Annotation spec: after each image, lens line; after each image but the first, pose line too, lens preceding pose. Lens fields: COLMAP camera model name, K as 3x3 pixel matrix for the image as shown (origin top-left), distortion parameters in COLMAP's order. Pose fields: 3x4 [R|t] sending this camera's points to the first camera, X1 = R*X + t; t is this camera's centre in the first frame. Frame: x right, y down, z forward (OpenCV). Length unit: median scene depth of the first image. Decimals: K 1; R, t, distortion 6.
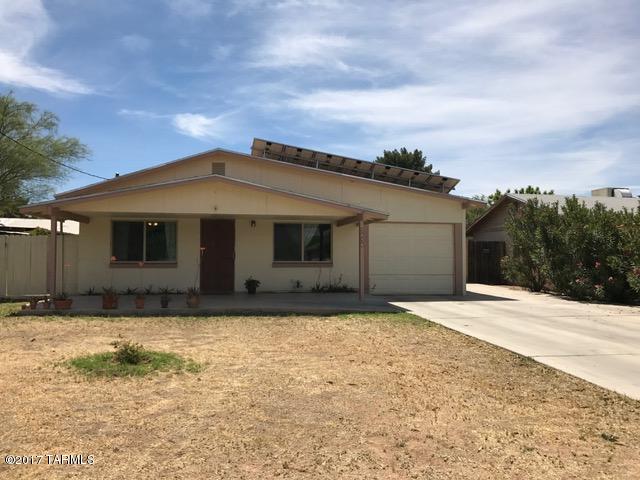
lens RADIAL K [[522.3, 0, 316.7], [0, 522.3, 236.1], [0, 0, 1]] dist [0.056313, -0.076660]
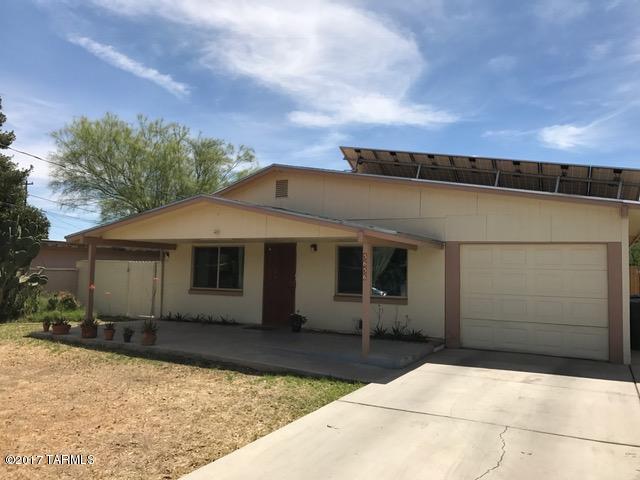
lens RADIAL K [[530.7, 0, 318.3], [0, 530.7, 238.6], [0, 0, 1]] dist [0.056650, -0.082849]
pose [[0.783690, -0.022467, -0.620746, 0.406869], [0.000354, 0.999362, -0.035724, -0.007839], [0.621152, 0.027777, 0.783197, 0.324886]]
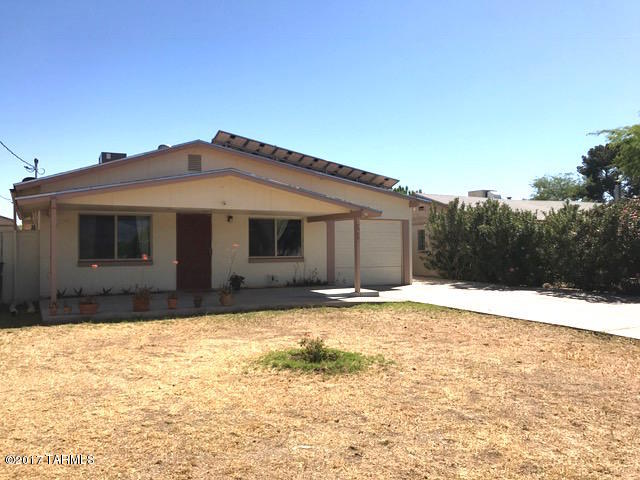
lens RADIAL K [[522.3, 0, 316.7], [0, 522.3, 236.1], [0, 0, 1]] dist [0.056313, -0.076660]
pose [[0.949364, -0.000741, 0.314177, -0.268709], [-0.003310, 0.999918, 0.012360, -0.003707], [-0.314160, -0.012774, 0.949284, 0.018759]]
